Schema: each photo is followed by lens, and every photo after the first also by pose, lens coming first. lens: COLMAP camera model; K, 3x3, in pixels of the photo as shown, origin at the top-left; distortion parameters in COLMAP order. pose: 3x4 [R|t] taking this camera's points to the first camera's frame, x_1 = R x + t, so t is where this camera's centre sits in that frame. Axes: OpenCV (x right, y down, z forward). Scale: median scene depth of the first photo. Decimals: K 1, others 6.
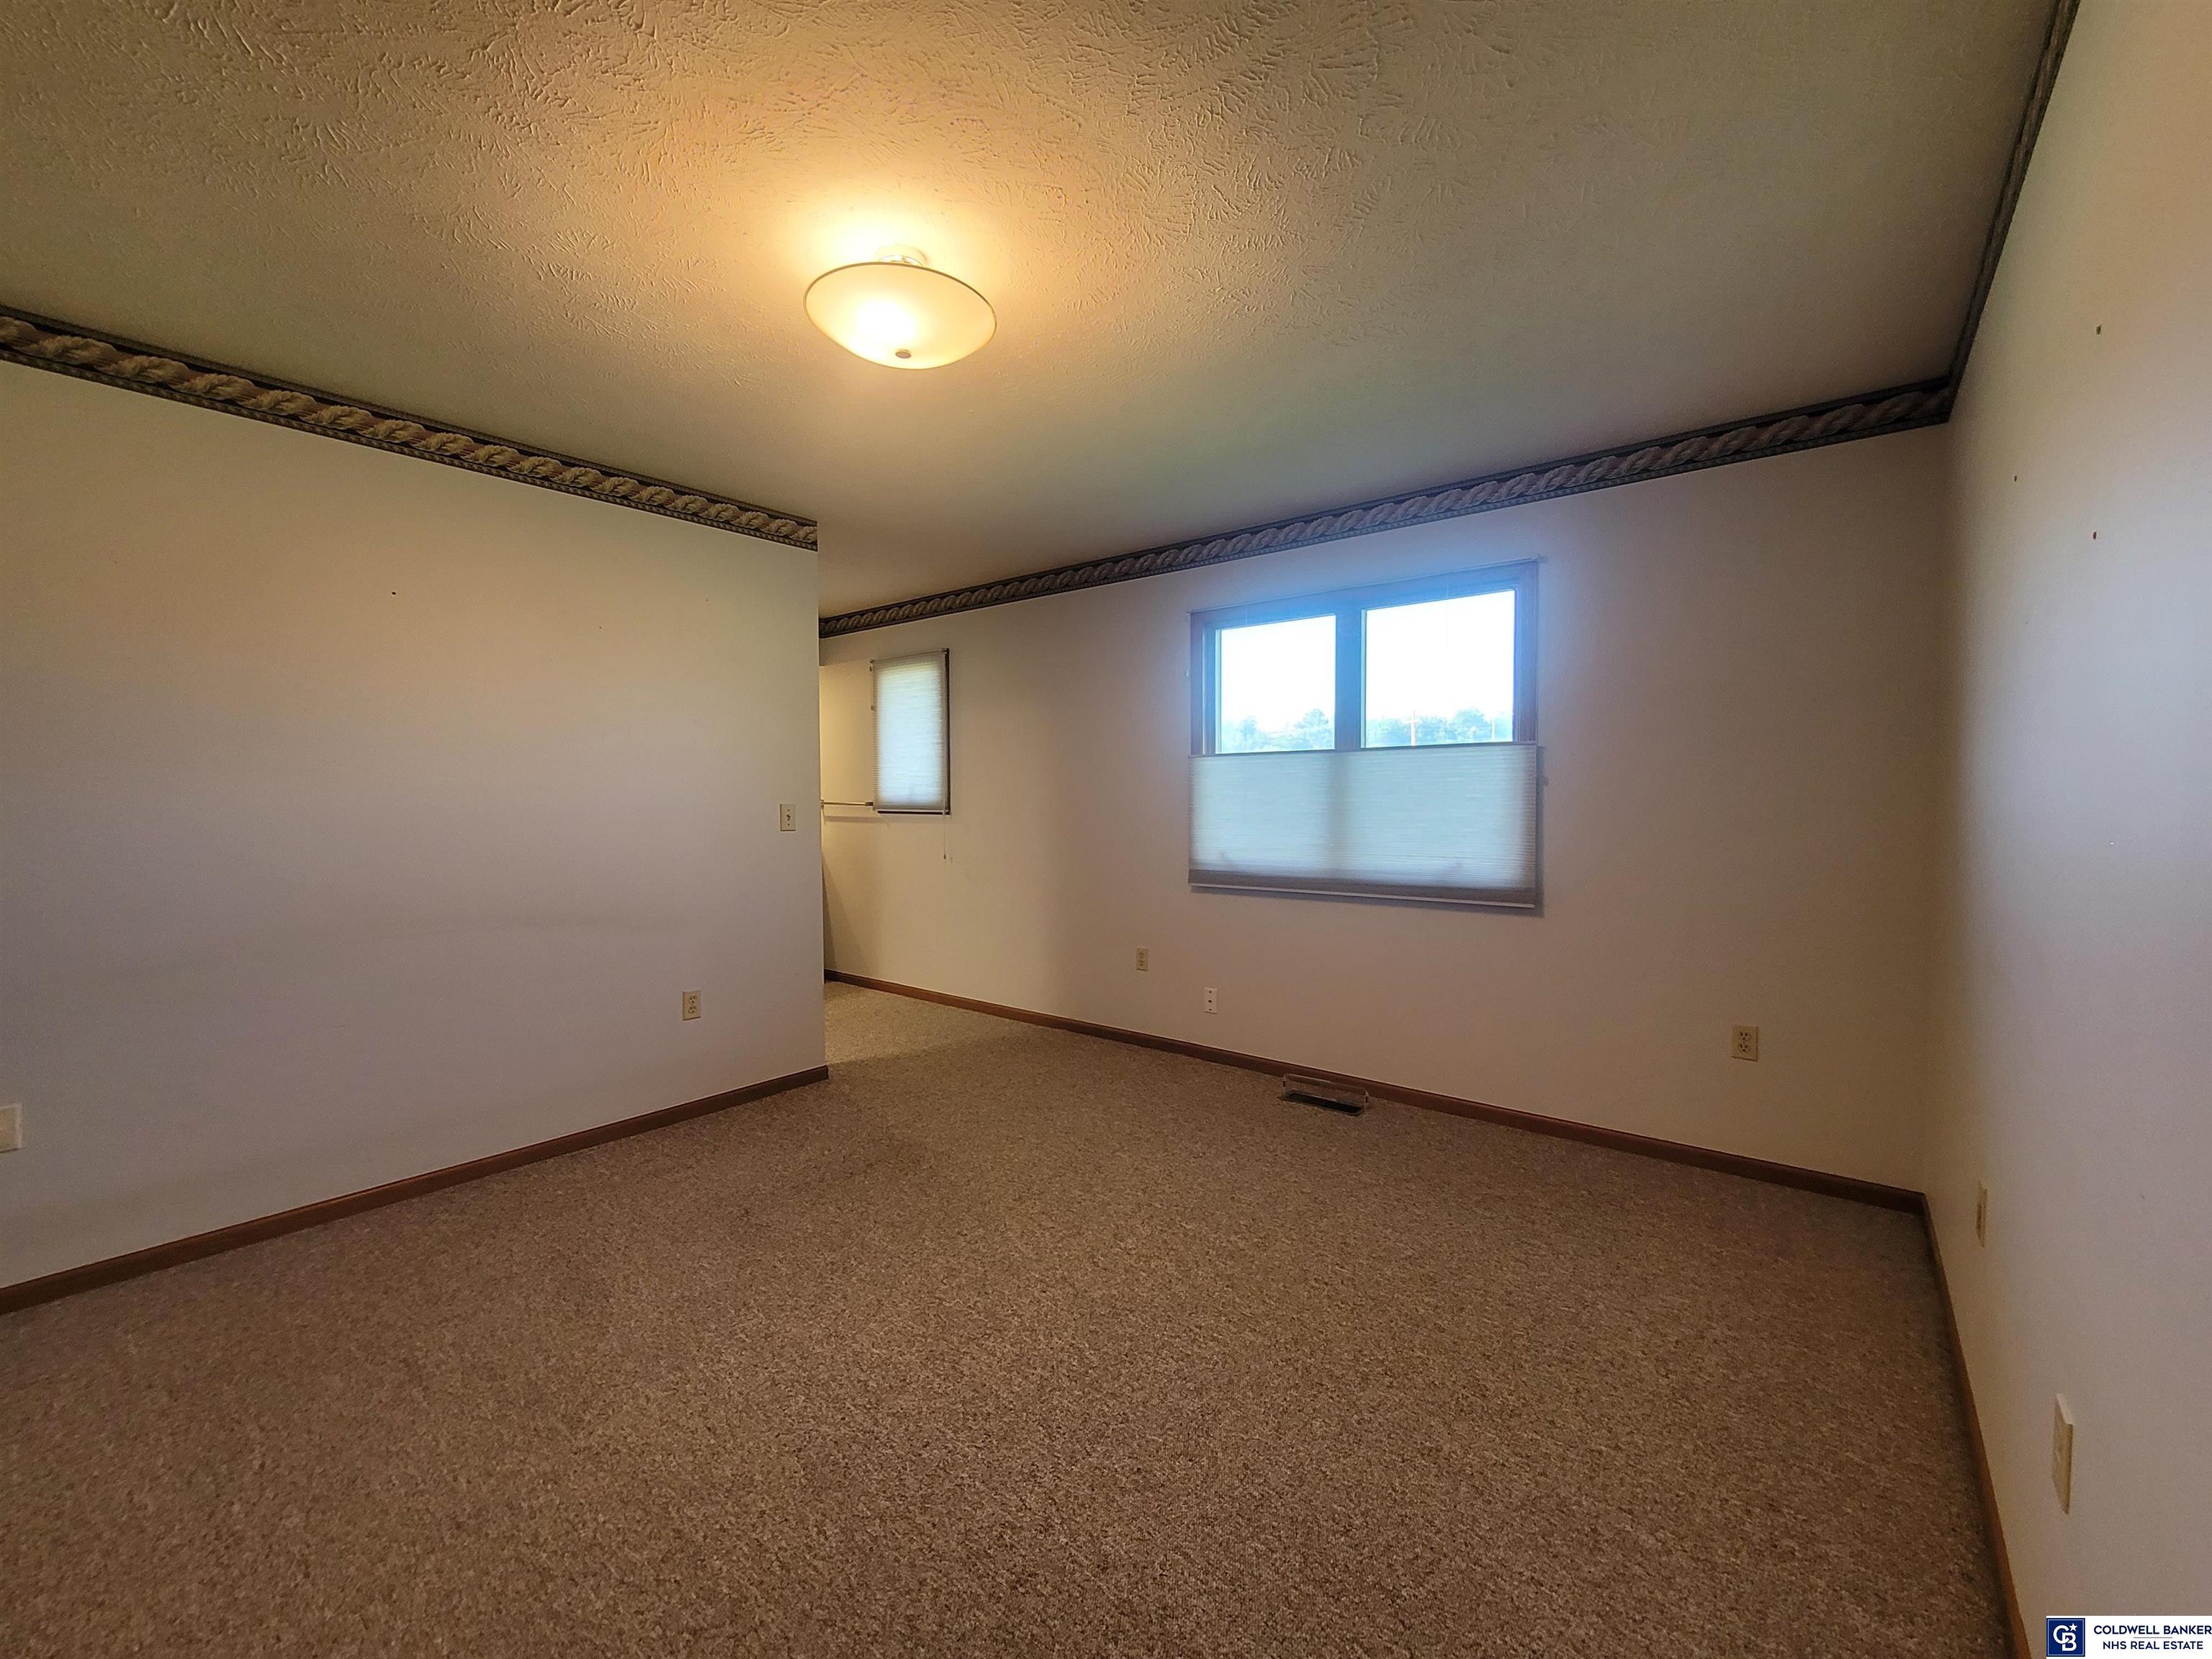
lens RADIAL K [[899.6, 0, 1105.3], [0, 899.6, 828.0], [0, 0, 1]] dist [-0.002106, -0.000423]
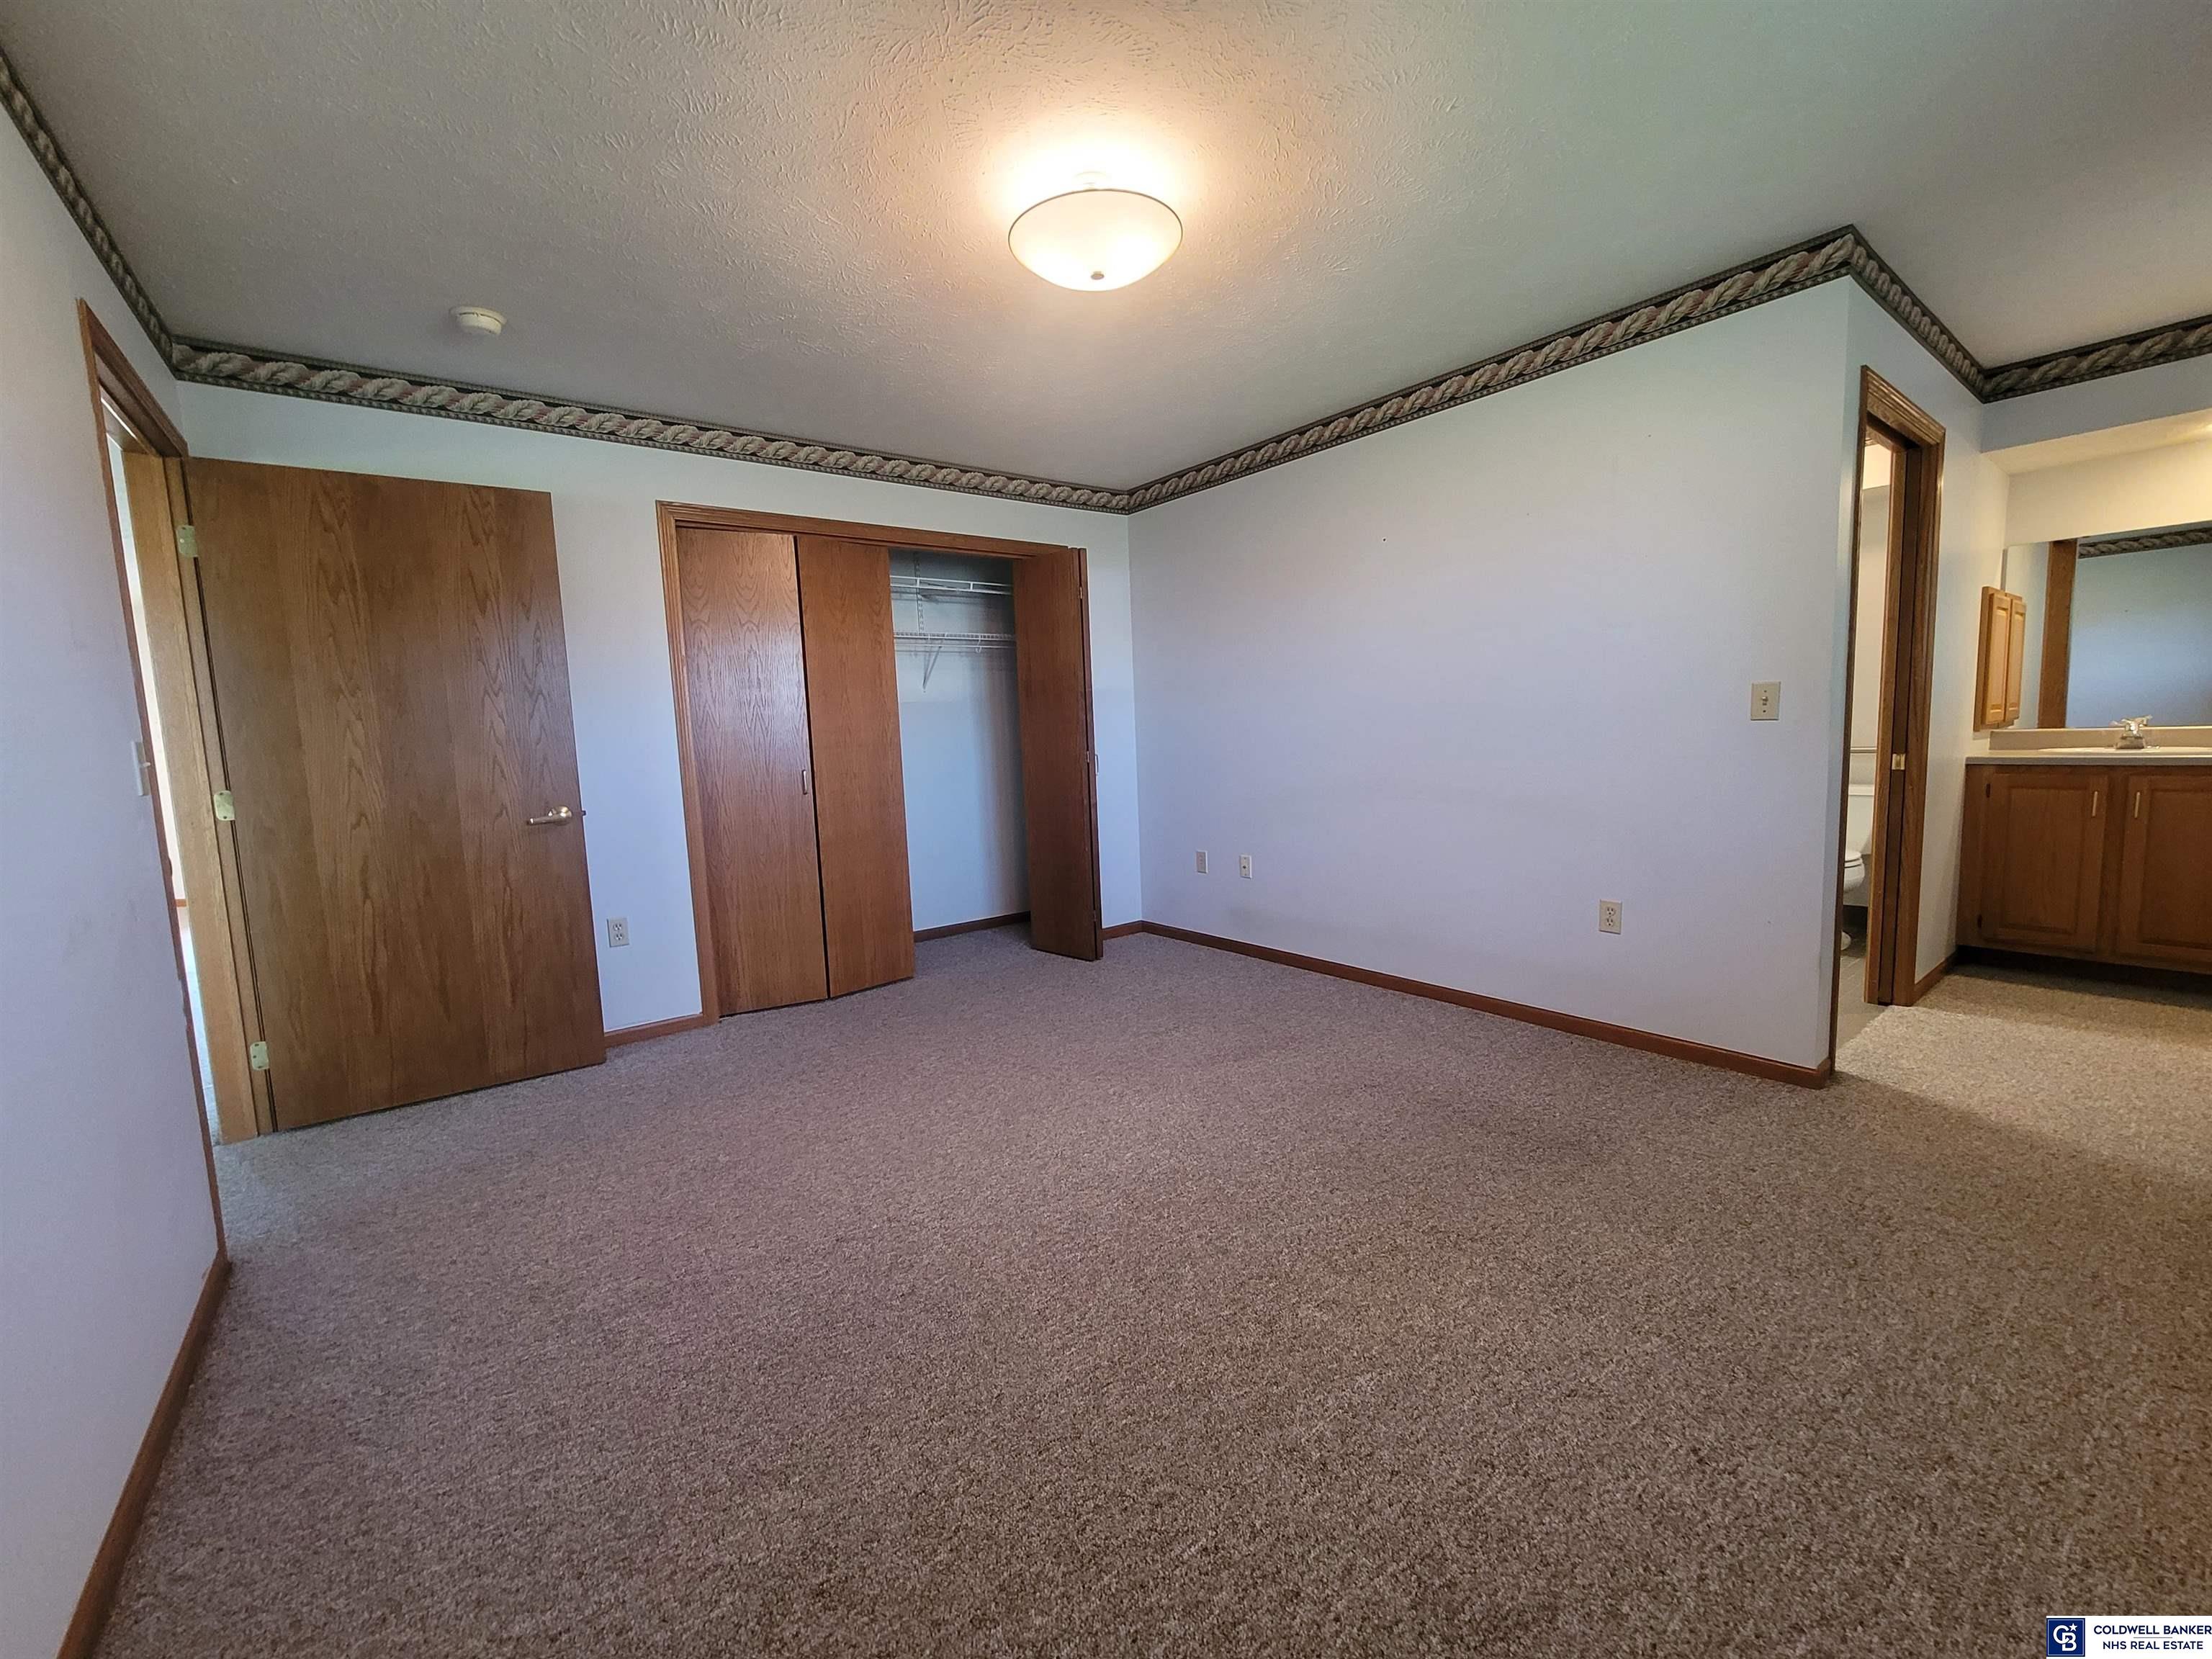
lens RADIAL K [[899.6, 0, 1105.4], [0, 899.6, 826.8], [0, 0, 1]] dist [-0.002106, -0.000423]
pose [[-0.226522, 0.118510, -0.966769, 0.596232], [0.001777, 0.992619, 0.121263, 0.000014], [0.974004, 0.025750, -0.225060, 0.848180]]
